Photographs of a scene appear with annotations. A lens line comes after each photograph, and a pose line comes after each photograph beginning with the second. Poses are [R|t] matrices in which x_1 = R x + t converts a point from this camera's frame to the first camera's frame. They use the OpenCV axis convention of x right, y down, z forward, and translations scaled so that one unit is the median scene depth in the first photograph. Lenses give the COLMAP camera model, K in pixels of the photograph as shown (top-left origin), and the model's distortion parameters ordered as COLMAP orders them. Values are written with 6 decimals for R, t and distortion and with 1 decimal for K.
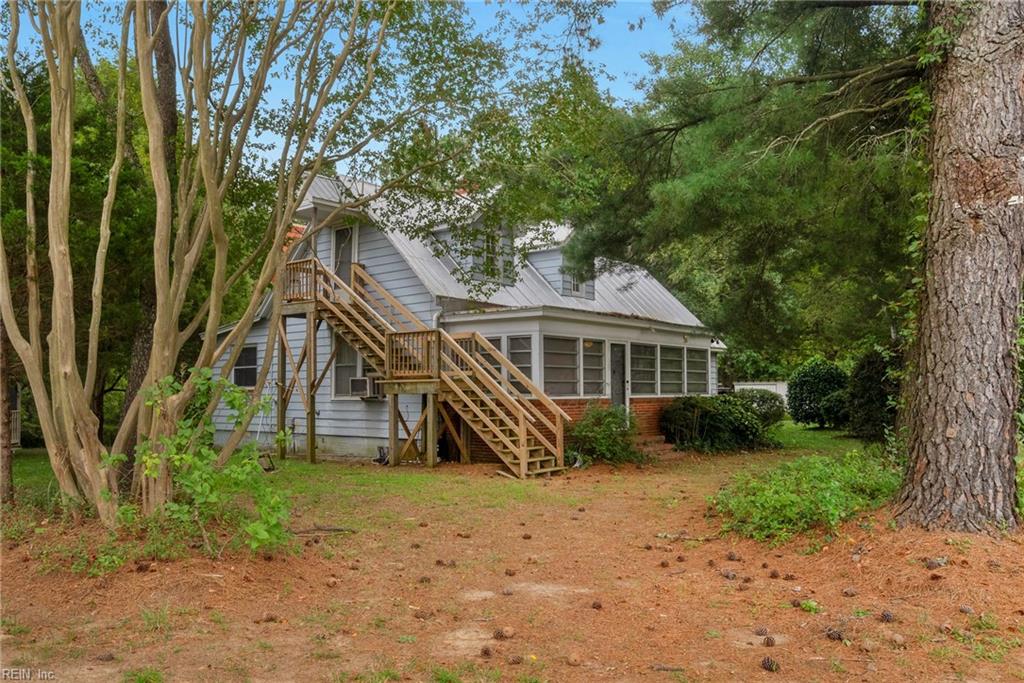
lens RADIAL K [[794.8, 0, 512.0], [0, 794.8, 341.5], [0, 0, 1]] dist [-0.007876, -0.000647]
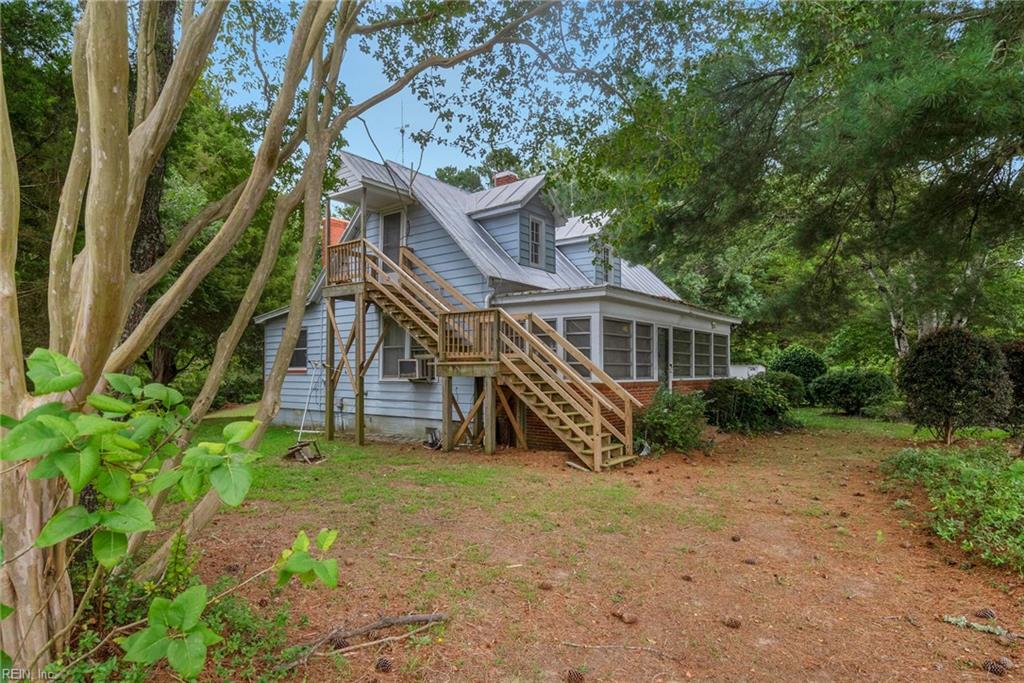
lens RADIAL K [[543.5, 0, 515.9], [0, 543.5, 348.2], [0, 0, 1]] dist [0.002156, -0.000029]
pose [[0.999144, 0.007062, 0.040766, -0.087544], [-0.007984, 0.999715, 0.022485, 0.015232], [-0.040596, -0.022791, 0.998916, 0.319010]]
